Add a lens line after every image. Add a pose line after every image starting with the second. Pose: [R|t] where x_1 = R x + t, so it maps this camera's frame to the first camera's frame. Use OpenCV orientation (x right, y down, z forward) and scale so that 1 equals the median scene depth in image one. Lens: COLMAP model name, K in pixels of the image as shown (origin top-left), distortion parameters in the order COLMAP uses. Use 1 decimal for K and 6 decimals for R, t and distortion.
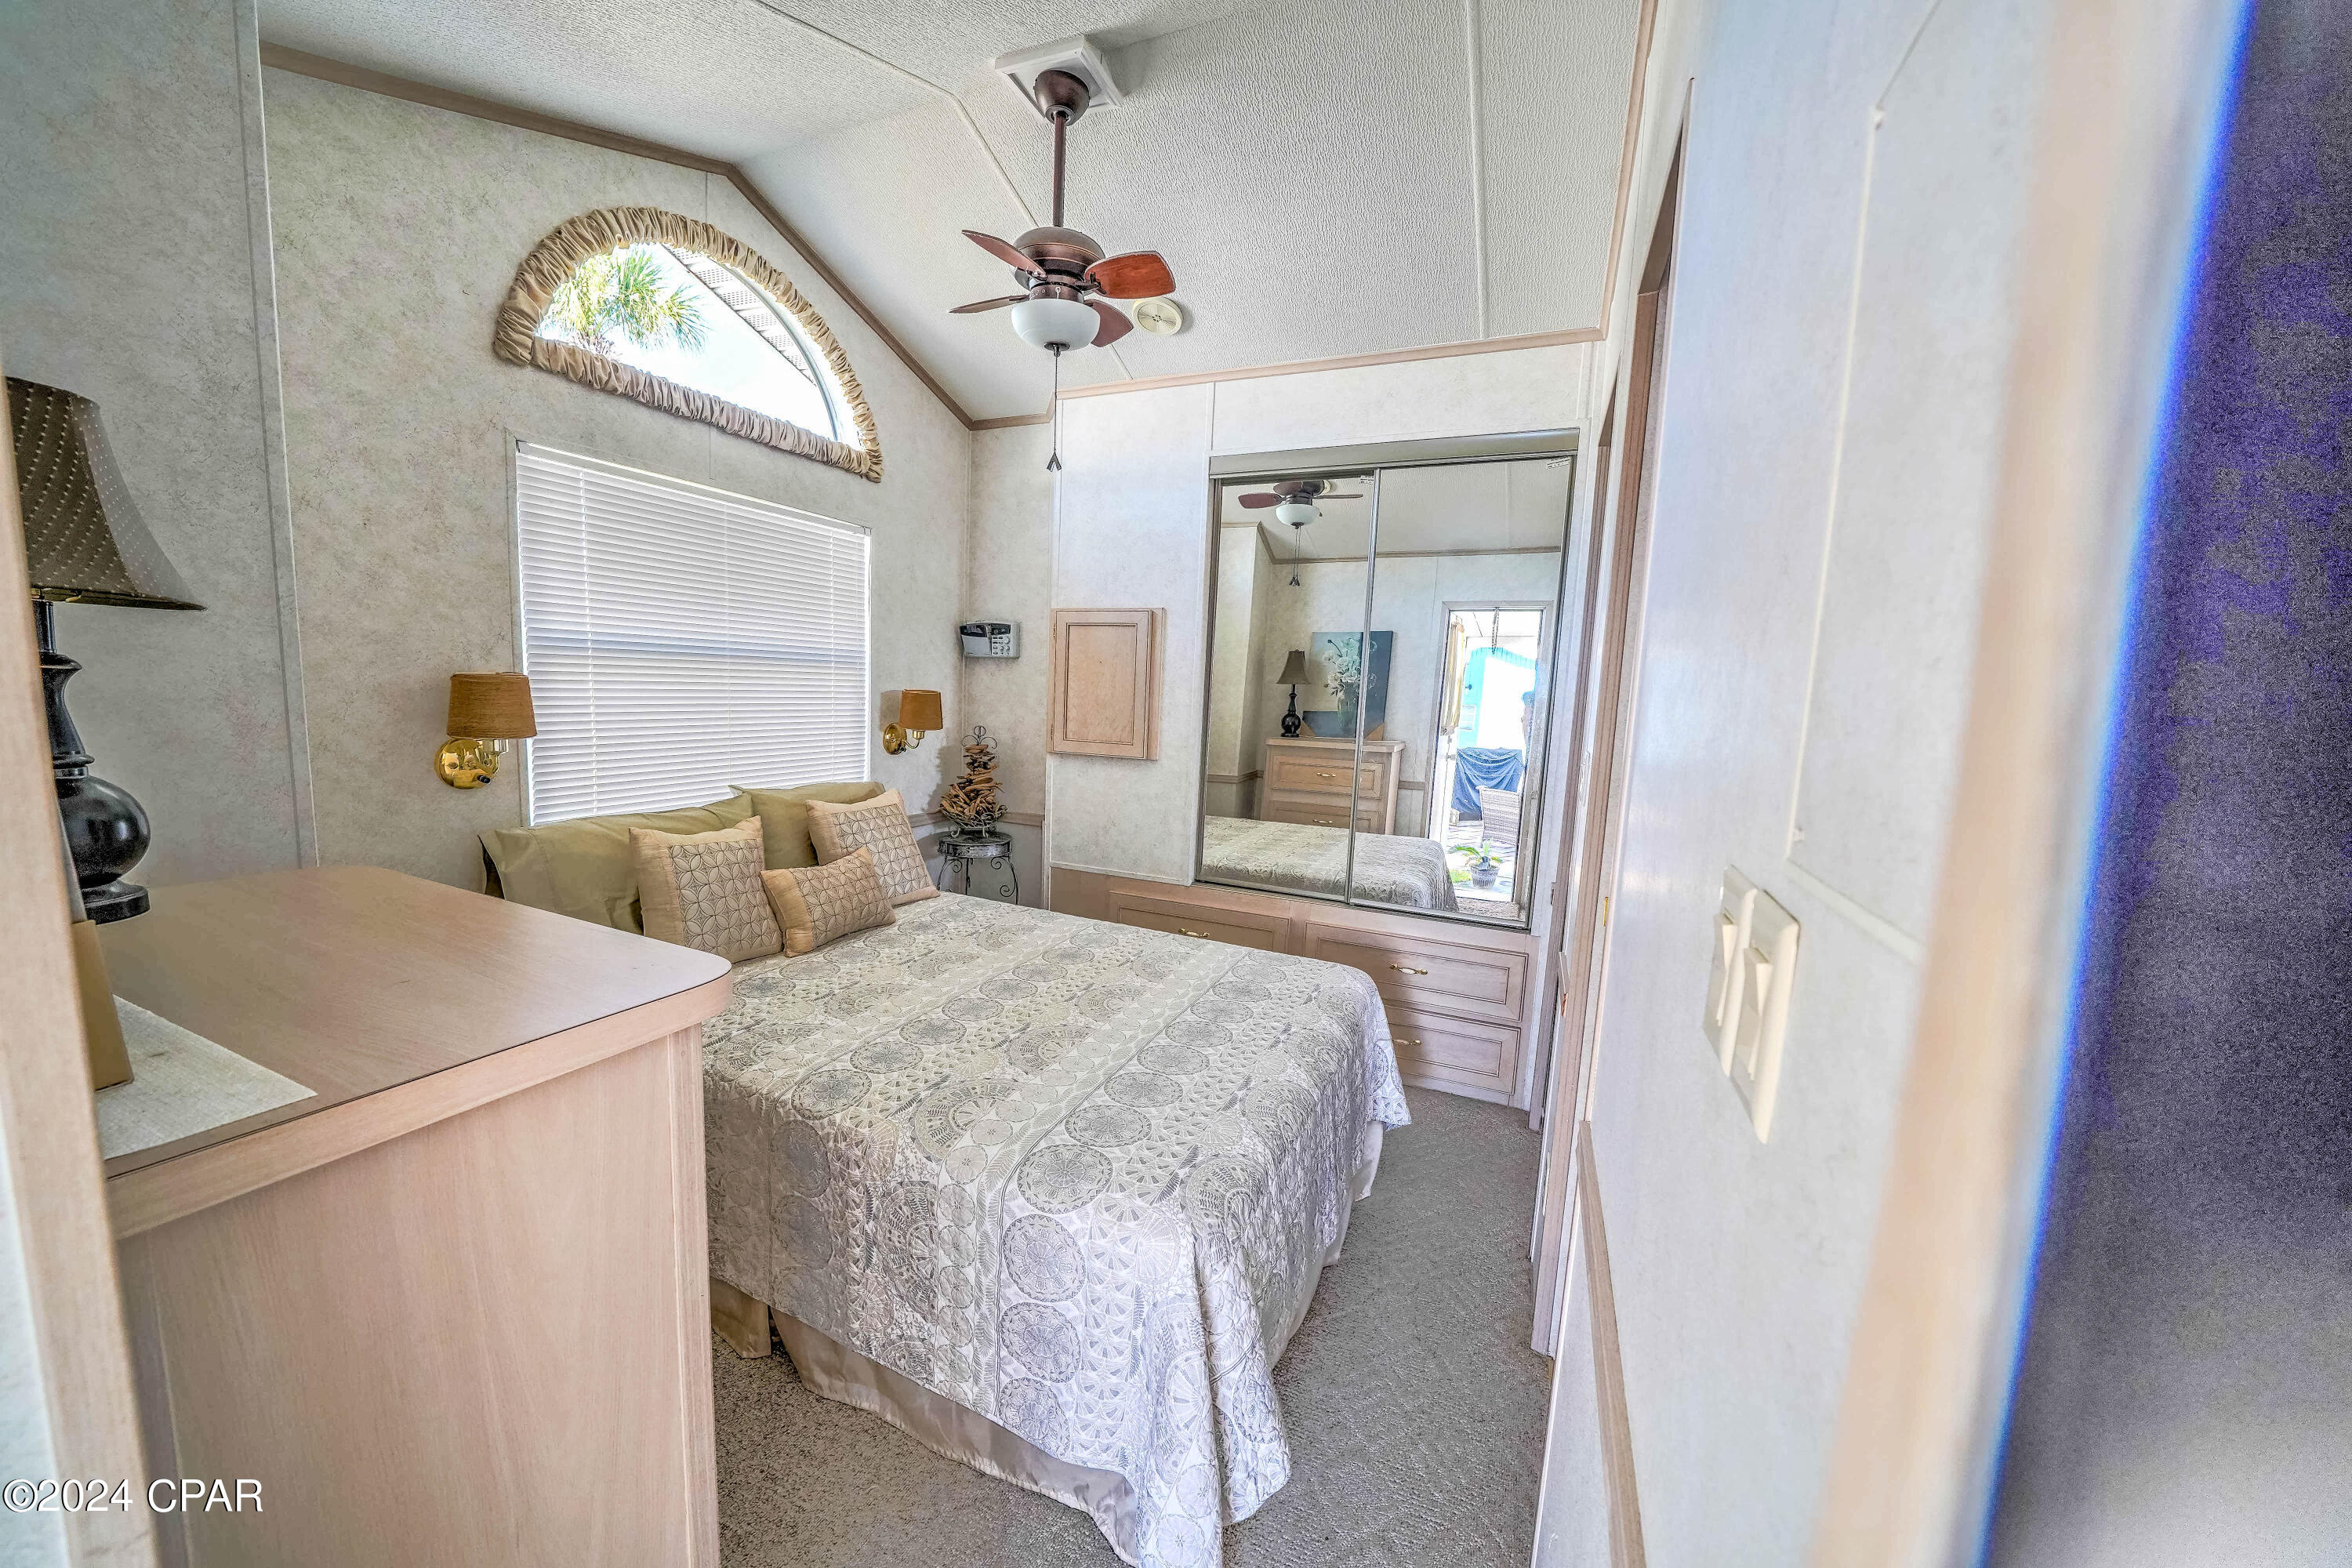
lens RADIAL K [[821.5, 0, 1169.3], [0, 821.5, 782.8], [0, 0, 1]] dist [-0.024746, 0.002081]
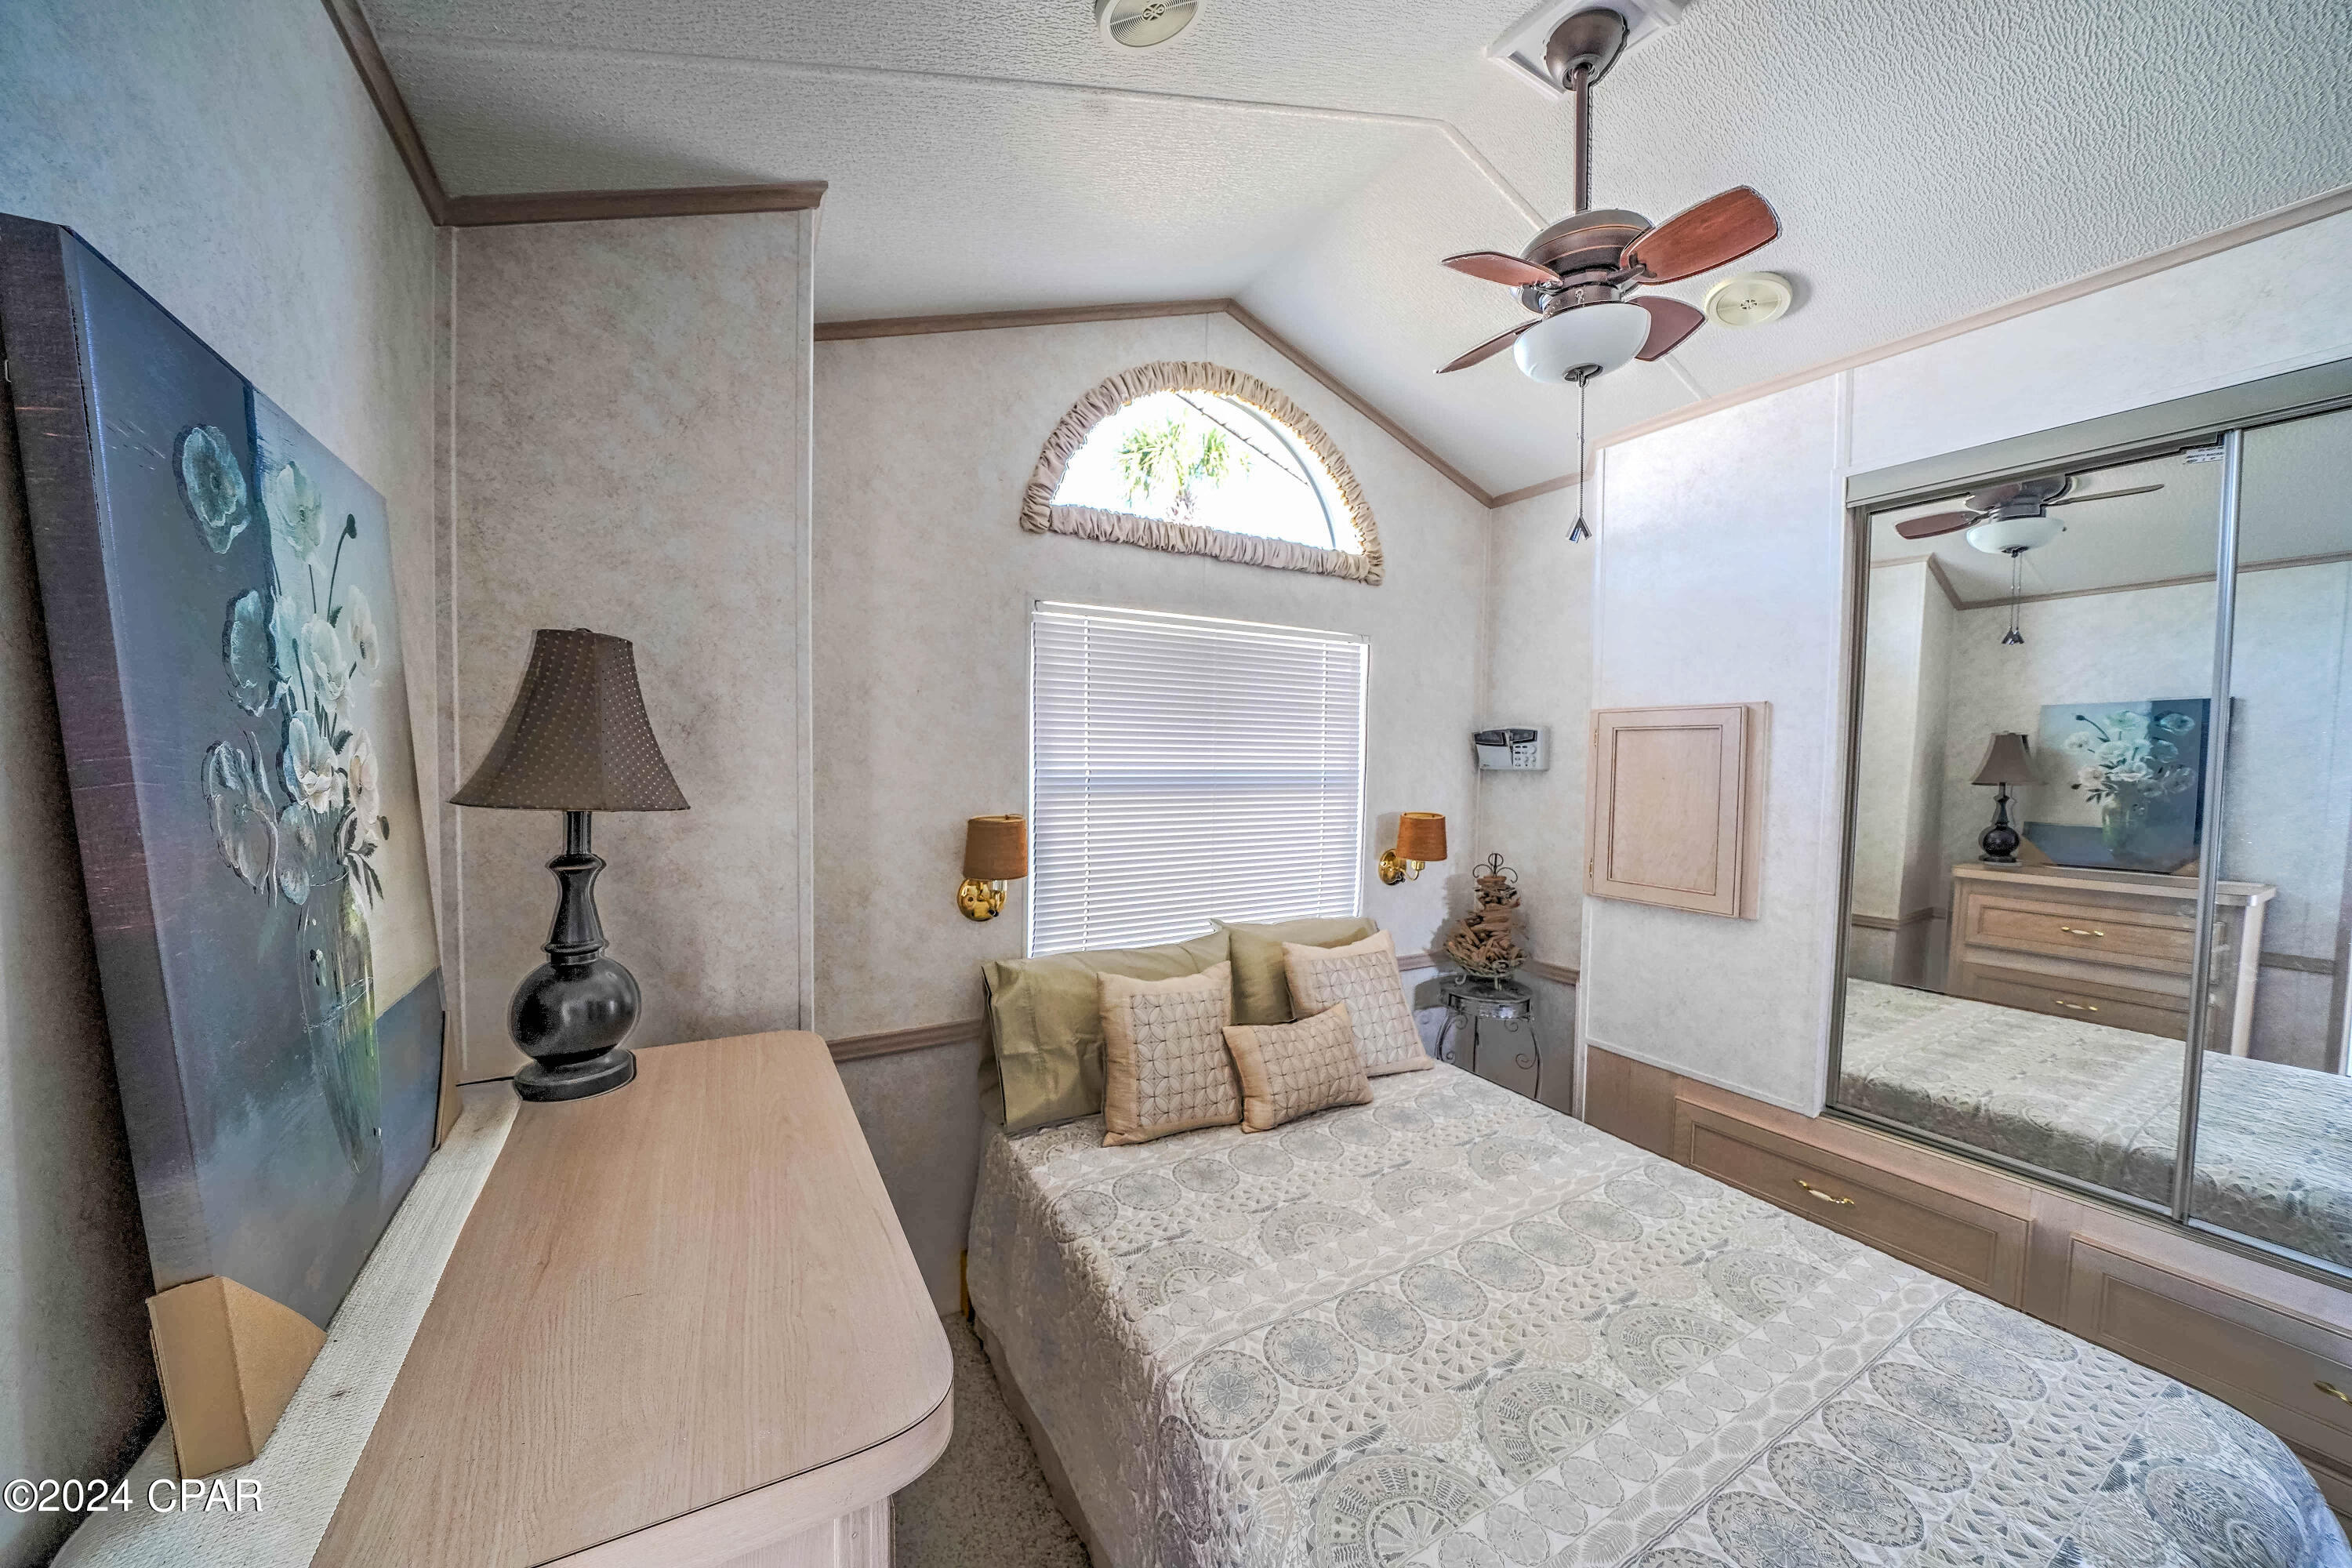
lens RADIAL K [[821.5, 0, 1164.6], [0, 821.5, 785.2], [0, 0, 1]] dist [-0.024746, 0.002081]
pose [[0.798751, -0.006213, -0.601630, -0.003088], [-0.052883, 0.995352, -0.080489, -0.082475], [0.599334, 0.096107, 0.794709, 0.211221]]
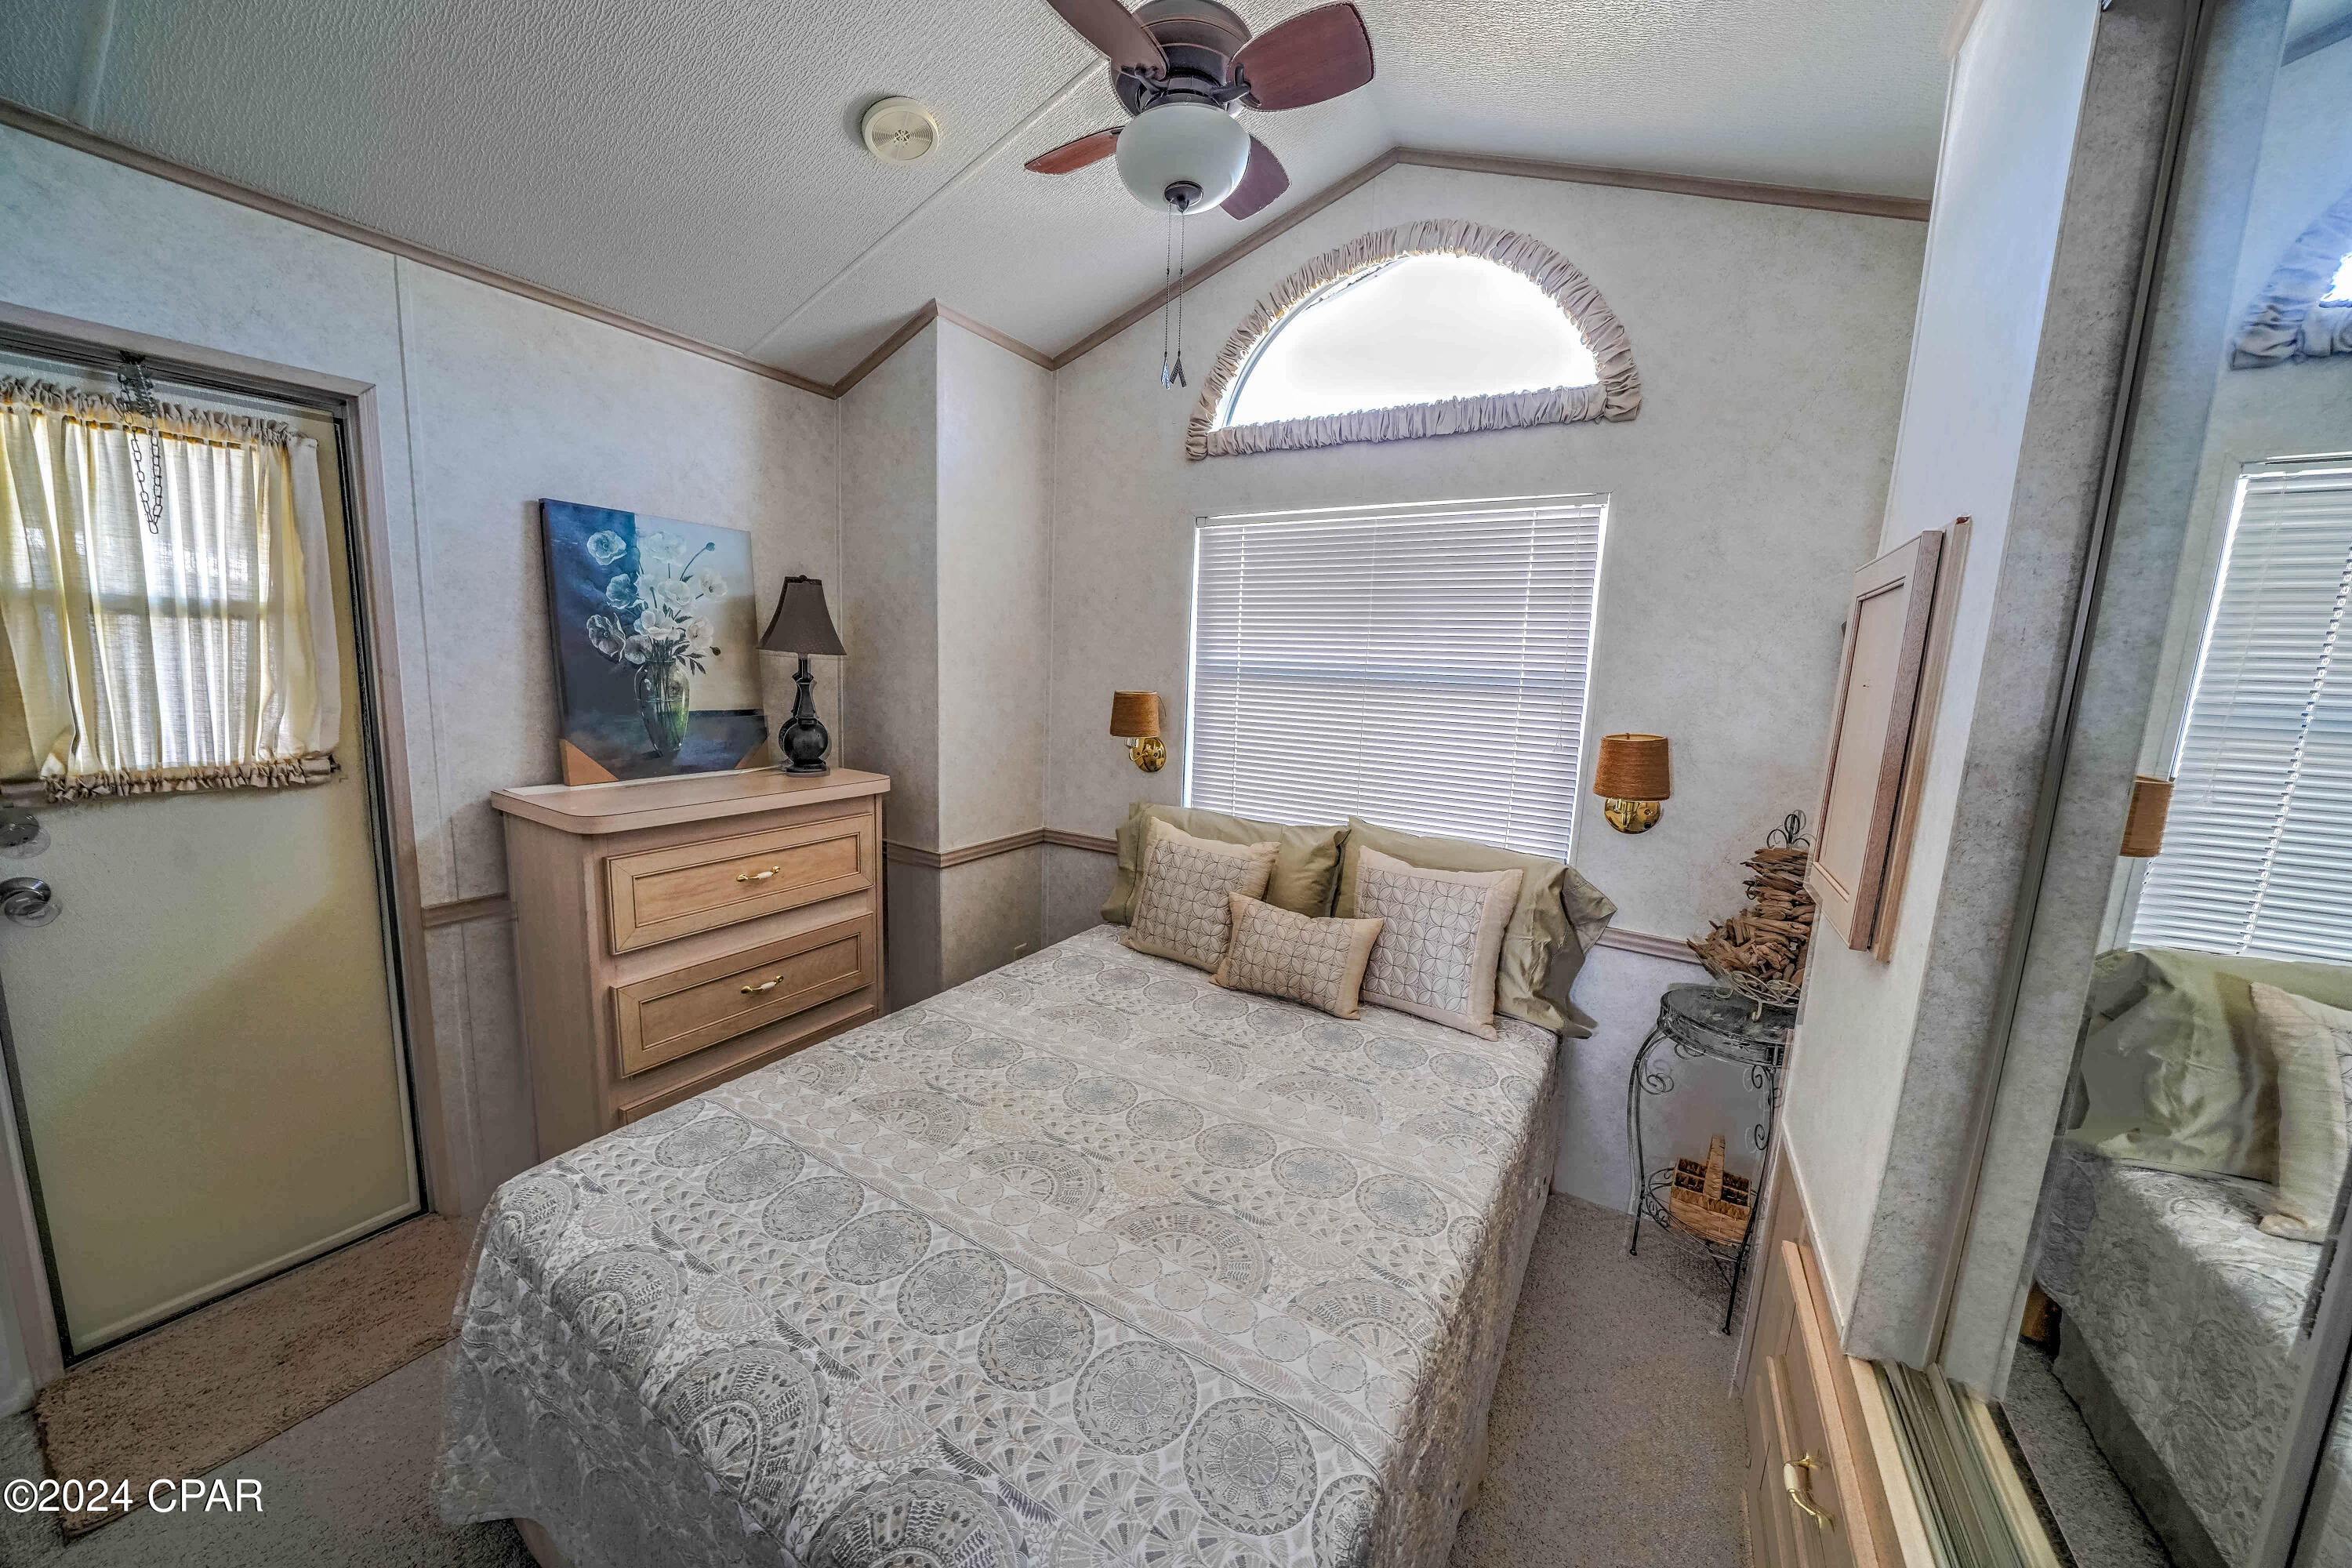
lens RADIAL K [[821.5, 0, 1165.1], [0, 821.5, 783.9], [0, 0, 1]] dist [-0.024746, 0.002081]
pose [[-0.130831, 0.098793, -0.986470, 0.487998], [-0.164047, 0.979149, 0.119817, -0.127779], [0.977738, 0.177503, -0.111896, 1.007718]]
